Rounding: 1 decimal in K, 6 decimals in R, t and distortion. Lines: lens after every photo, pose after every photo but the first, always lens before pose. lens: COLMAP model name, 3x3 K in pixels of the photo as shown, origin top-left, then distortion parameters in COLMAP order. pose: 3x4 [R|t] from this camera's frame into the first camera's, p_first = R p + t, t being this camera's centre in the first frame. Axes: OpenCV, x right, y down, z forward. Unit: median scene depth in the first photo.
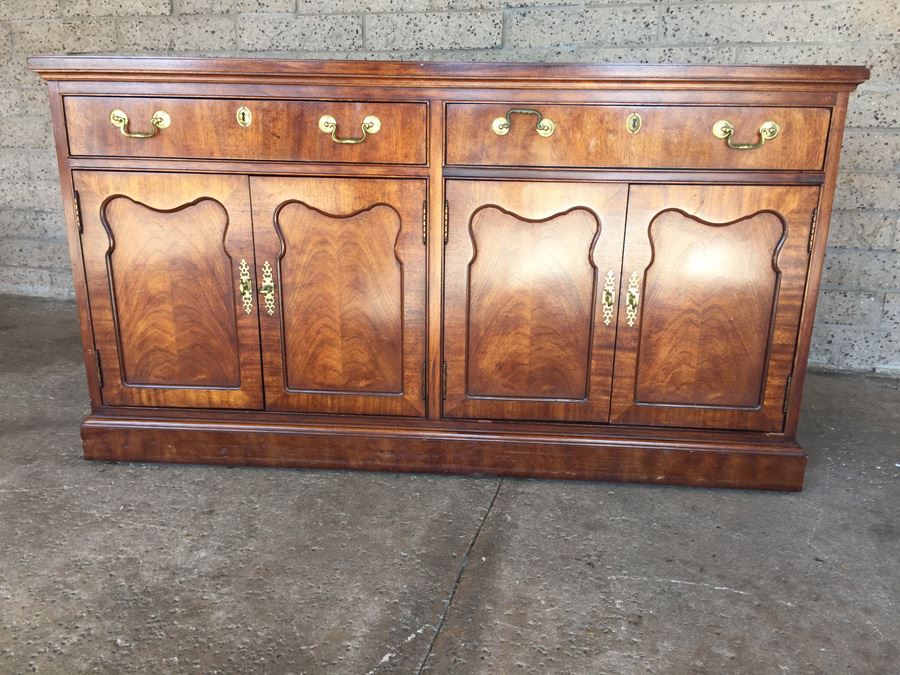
lens RADIAL K [[778.5, 0, 447.9], [0, 778.5, 332.9], [0, 0, 1]] dist [0.092255, -0.139331]
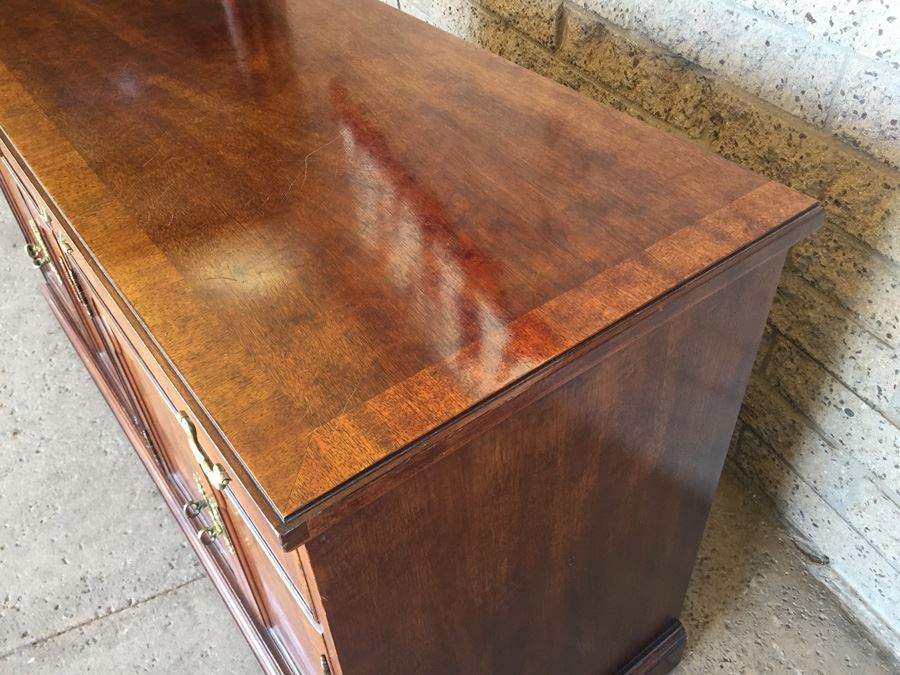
lens RADIAL K [[778.5, 0, 445.8], [0, 778.5, 332.8], [0, 0, 1]] dist [0.092255, -0.139331]
pose [[0.644299, 0.472763, -0.601143, 0.643100], [-0.168810, 0.854568, 0.491138, -0.505147], [0.745910, -0.214961, 0.630405, 0.754209]]
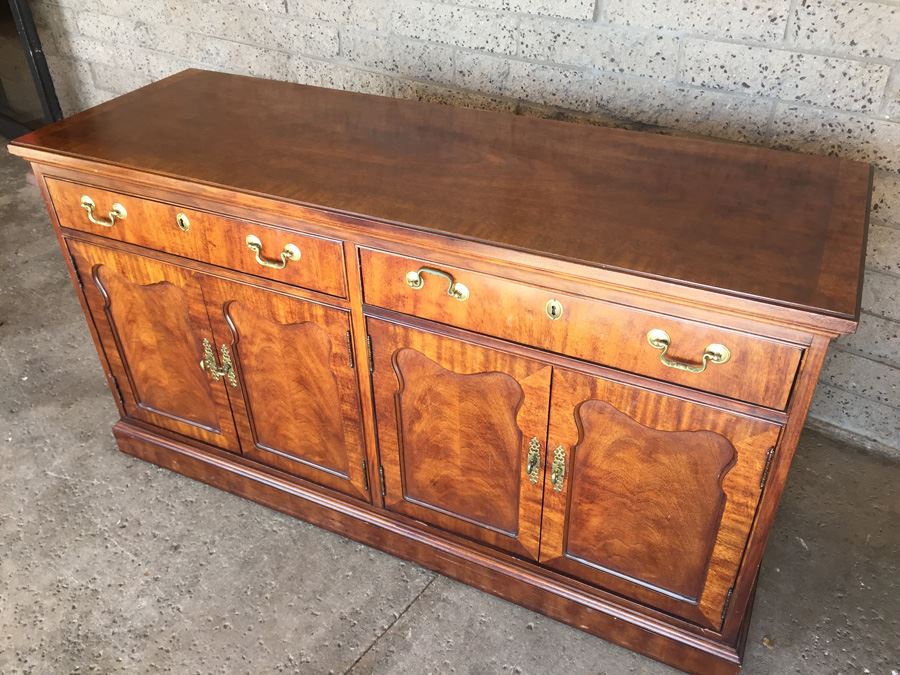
lens RADIAL K [[778.5, 0, 446.0], [0, 778.5, 335.3], [0, 0, 1]] dist [0.092255, -0.139331]
pose [[0.924818, 0.189660, -0.329760, 0.374831], [-0.075003, 0.940745, 0.330717, -0.463892], [0.372944, -0.281120, 0.884242, 0.200612]]
